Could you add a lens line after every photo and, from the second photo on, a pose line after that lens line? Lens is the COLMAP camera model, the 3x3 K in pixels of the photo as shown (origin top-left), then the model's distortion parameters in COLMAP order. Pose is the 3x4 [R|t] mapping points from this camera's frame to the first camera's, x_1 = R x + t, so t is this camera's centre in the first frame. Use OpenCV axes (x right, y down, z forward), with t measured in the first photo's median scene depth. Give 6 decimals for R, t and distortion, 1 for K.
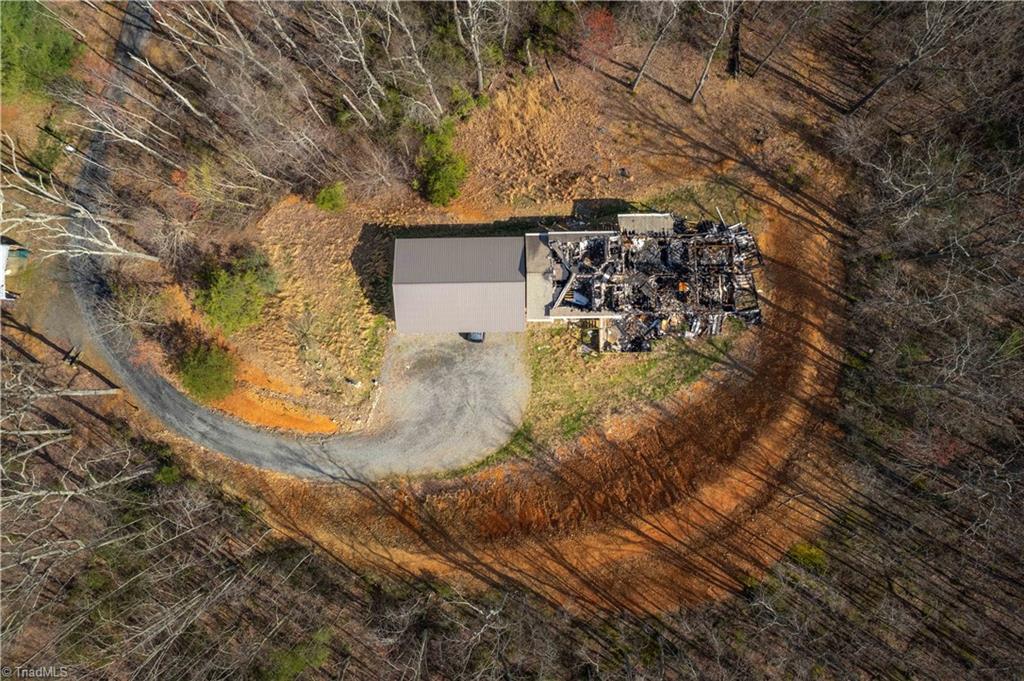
lens RADIAL K [[711.9, 0, 512.0], [0, 711.9, 340.5], [0, 0, 1]] dist [-0.073588, 0.072968]
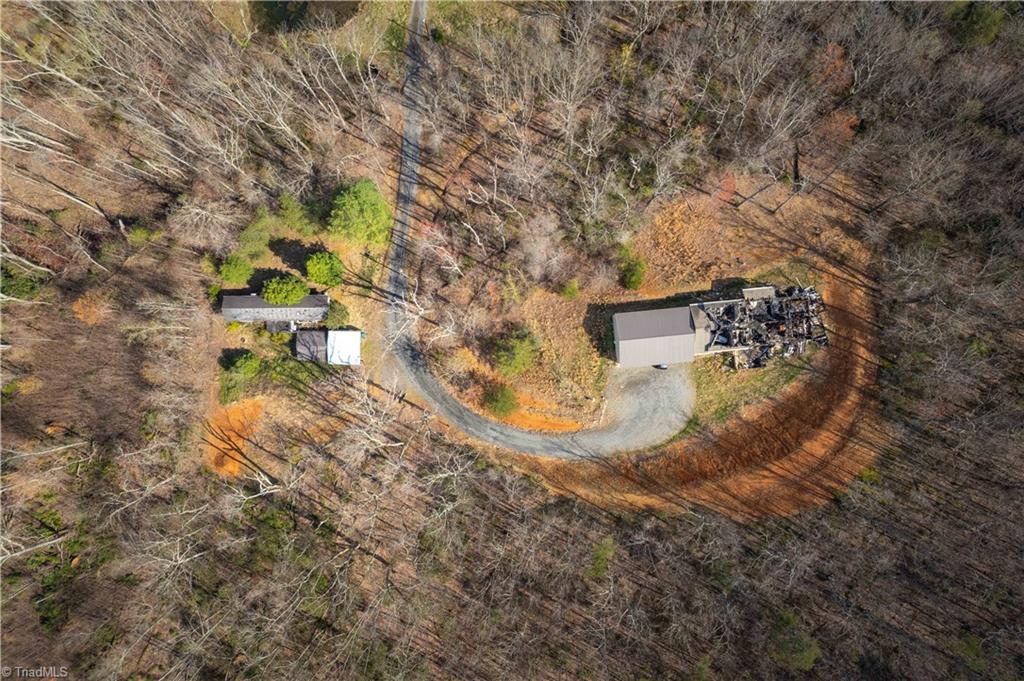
lens RADIAL K [[711.9, 0, 512.0], [0, 711.9, 340.5], [0, 0, 1]] dist [-0.073588, 0.072968]
pose [[0.996779, -0.079920, -0.006597, -0.389830], [0.079920, 0.996801, -0.000350, -0.093742], [0.006604, -0.000178, 0.999978, -0.689225]]
